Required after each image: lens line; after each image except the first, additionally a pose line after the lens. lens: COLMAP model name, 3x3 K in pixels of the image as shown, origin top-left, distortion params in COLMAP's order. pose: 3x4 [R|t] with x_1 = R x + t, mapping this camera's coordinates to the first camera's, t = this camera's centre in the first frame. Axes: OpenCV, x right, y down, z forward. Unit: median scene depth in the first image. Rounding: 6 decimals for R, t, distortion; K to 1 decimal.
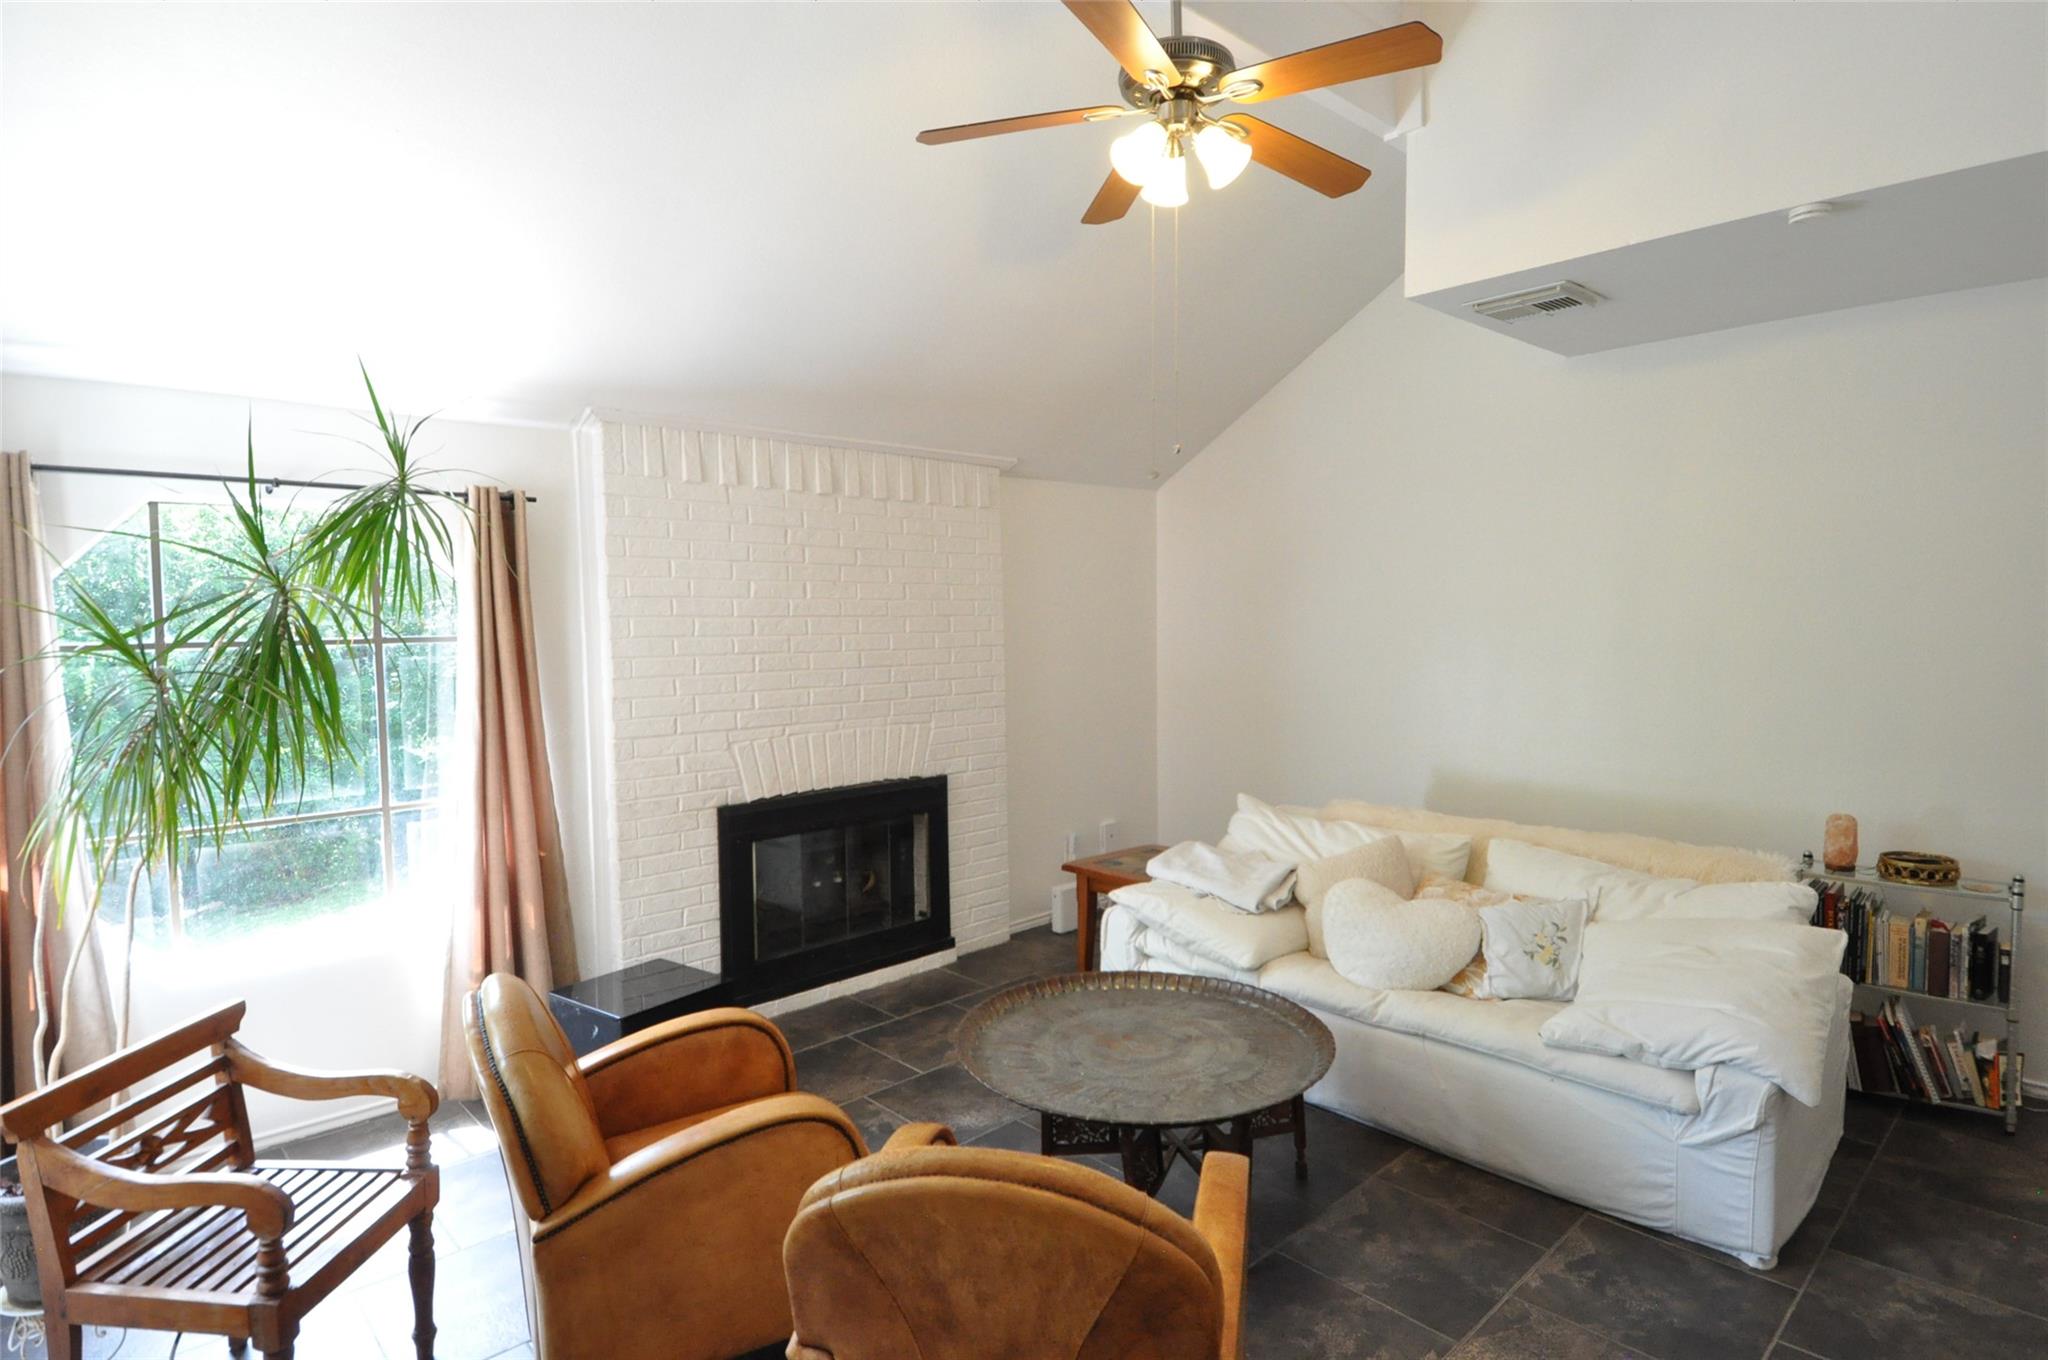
lens RADIAL K [[1071.8, 0, 1052.3], [0, 1071.8, 669.8], [0, 0, 1]] dist [0.057938, -0.059968]
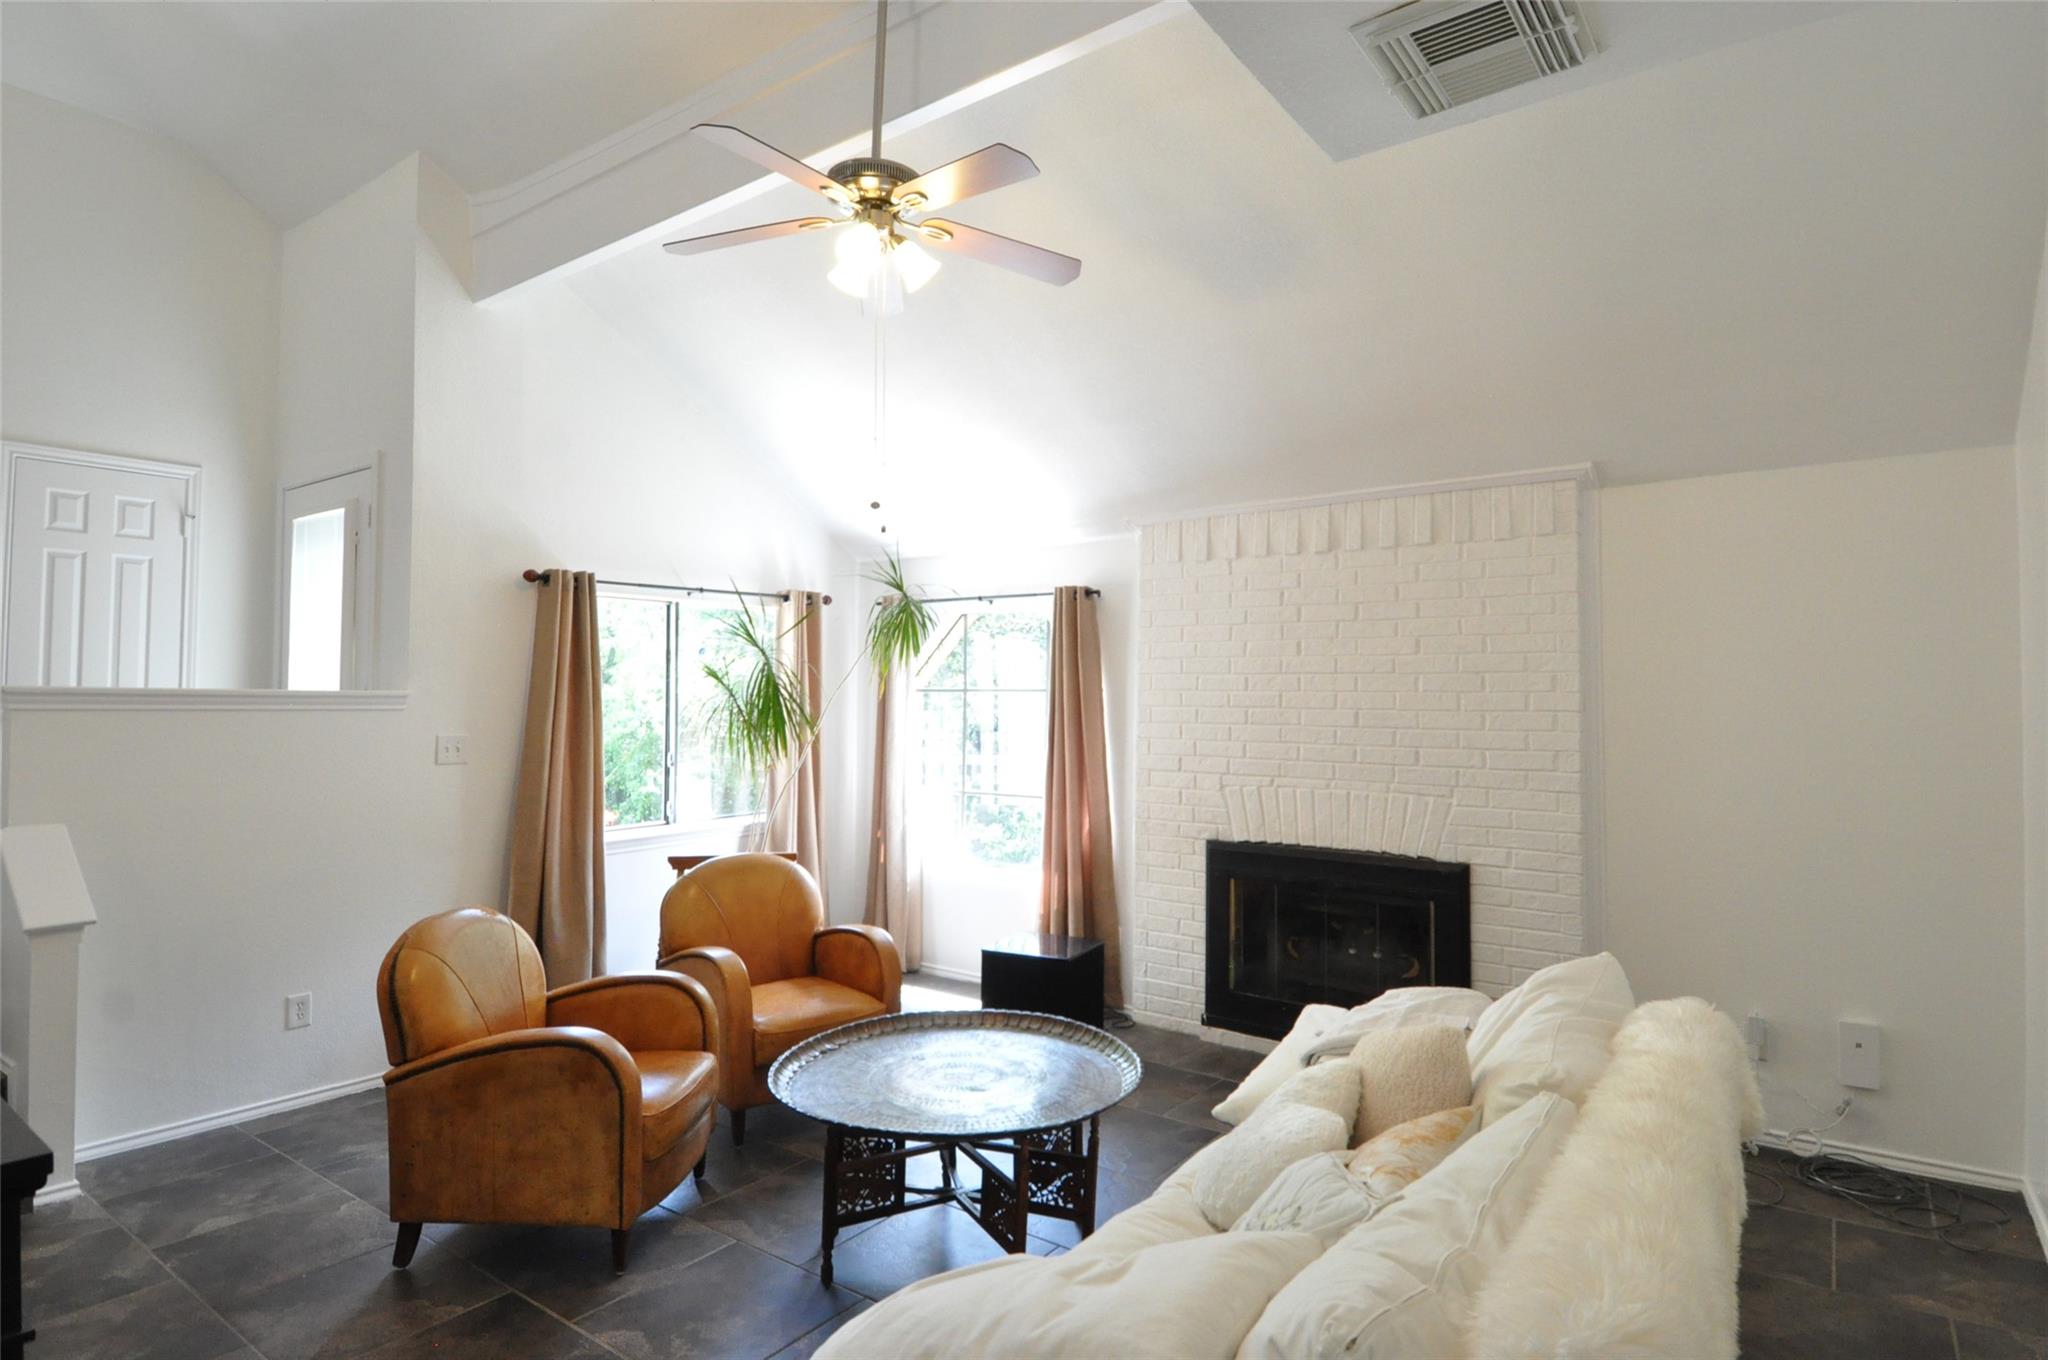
lens RADIAL K [[1071.8, 0, 1052.3], [0, 1071.8, 669.8], [0, 0, 1]] dist [0.057938, -0.059968]
pose [[0.180851, -0.013059, -0.983424, 0.746160], [-0.057367, 0.998069, -0.023804, -0.015149], [0.981836, 0.060721, 0.179753, 0.590782]]
